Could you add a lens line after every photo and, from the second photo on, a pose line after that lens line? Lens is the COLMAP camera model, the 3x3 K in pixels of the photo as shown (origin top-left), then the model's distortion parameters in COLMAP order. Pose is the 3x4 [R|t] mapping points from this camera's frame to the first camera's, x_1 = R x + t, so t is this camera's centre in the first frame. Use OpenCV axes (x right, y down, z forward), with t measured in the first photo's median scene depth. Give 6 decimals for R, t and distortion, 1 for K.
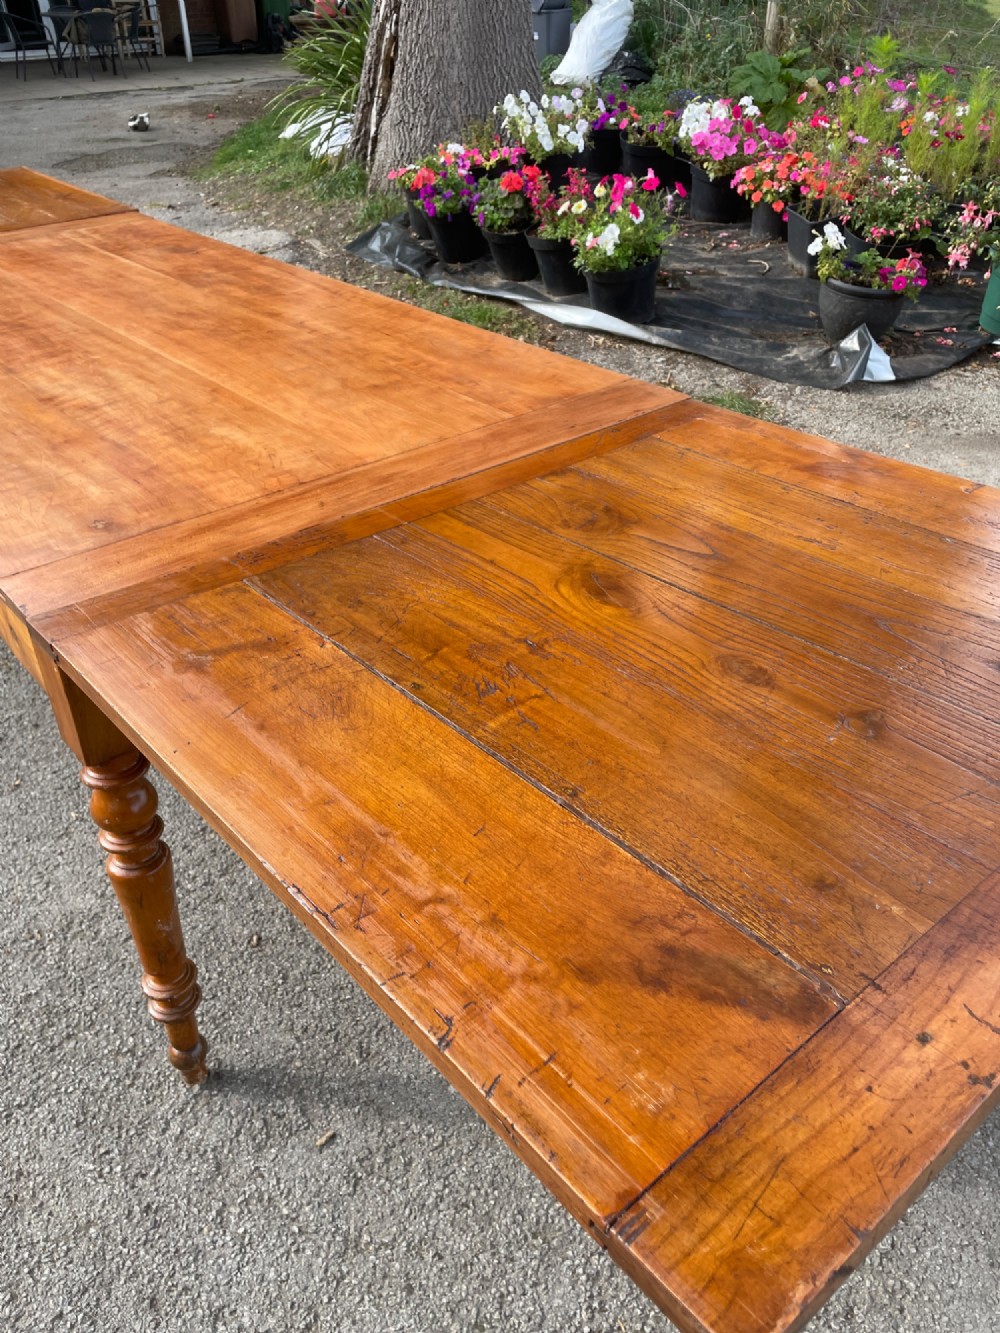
lens RADIAL K [[1010.3, 0, 496.3], [0, 1010.3, 669.4], [0, 0, 1]] dist [0.089336, -0.114061]
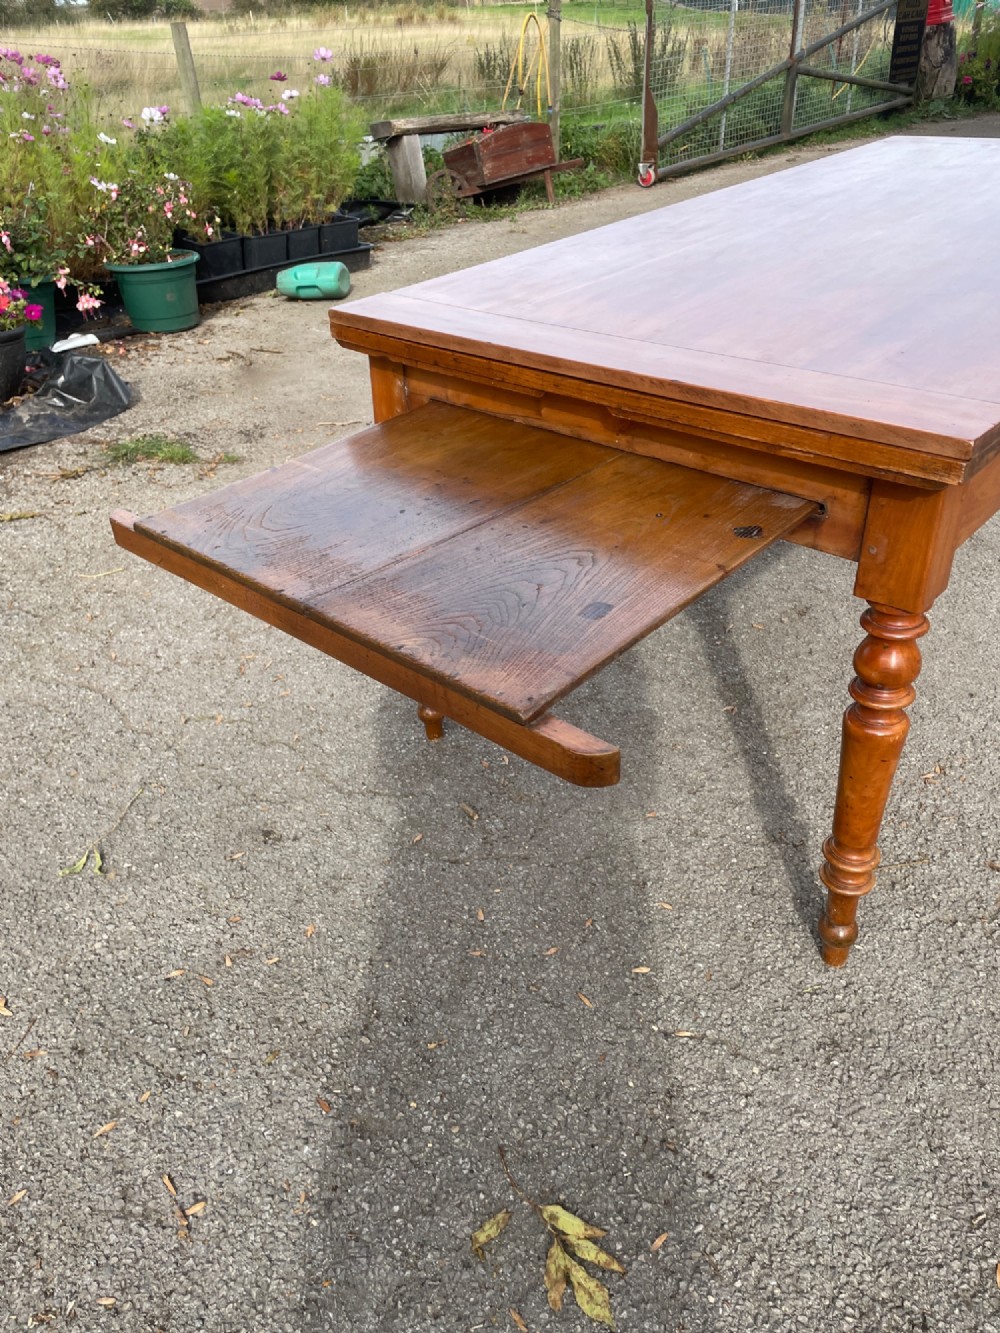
lens RADIAL K [[1010.3, 0, 505.0], [0, 1010.3, 644.8], [0, 0, 1]] dist [0.089336, -0.114061]
pose [[-0.142218, -0.507412, 0.849886, -0.652601], [0.606010, 0.634252, 0.480079, -0.378060], [-0.782640, 0.583316, 0.217295, 0.636033]]
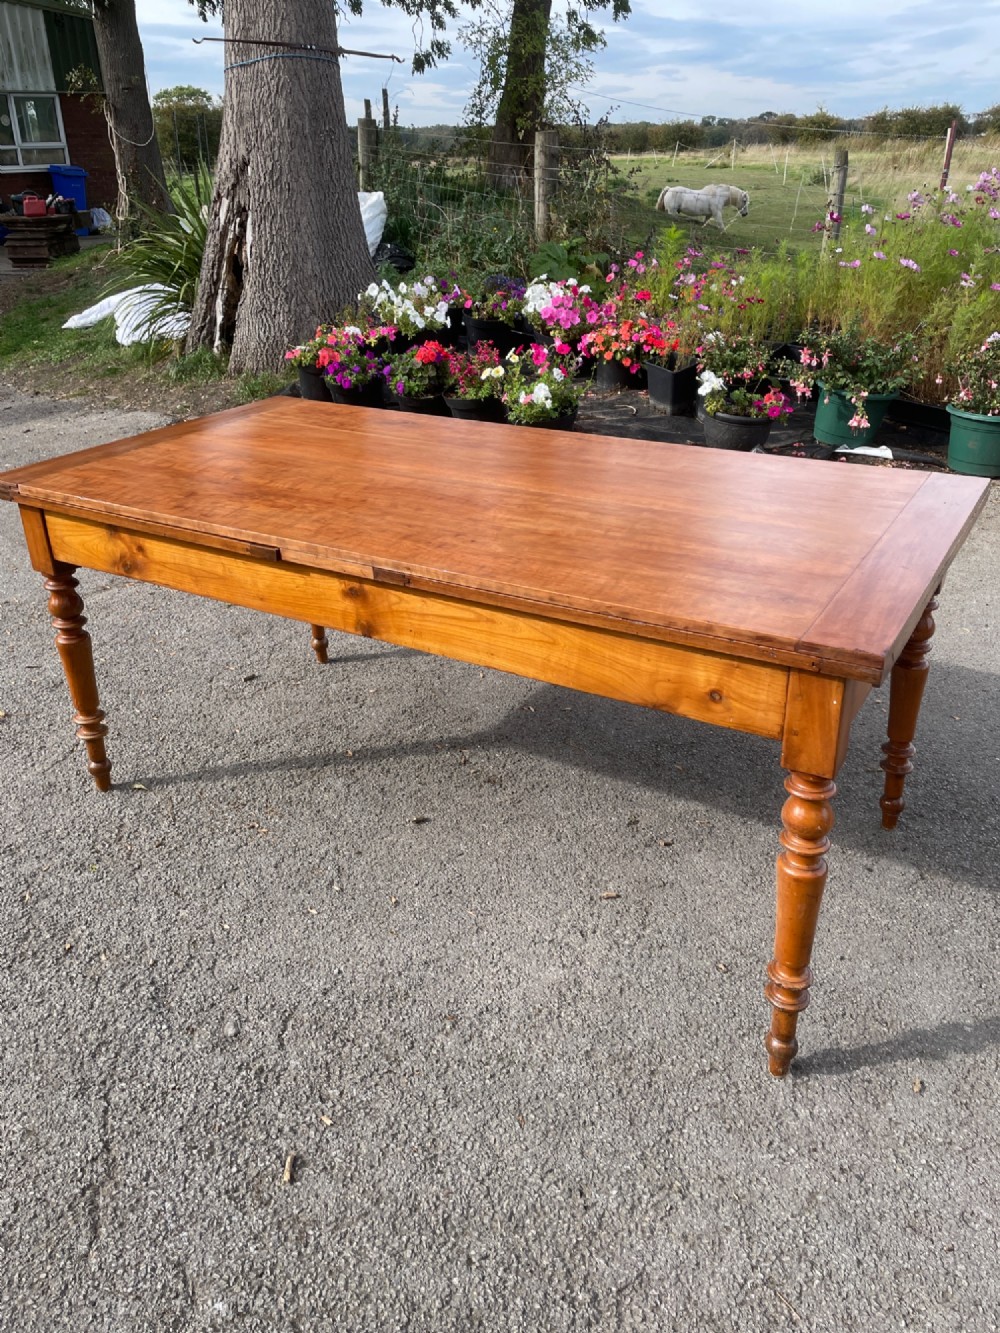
lens RADIAL K [[1010.3, 0, 499.8], [0, 1010.3, 649.1], [0, 0, 1]] dist [0.089336, -0.114061]
pose [[0.944878, -0.142835, 0.294626, -0.340463], [0.187583, 0.973668, -0.129553, 0.006578], [-0.268363, 0.177679, 0.946790, -0.043512]]
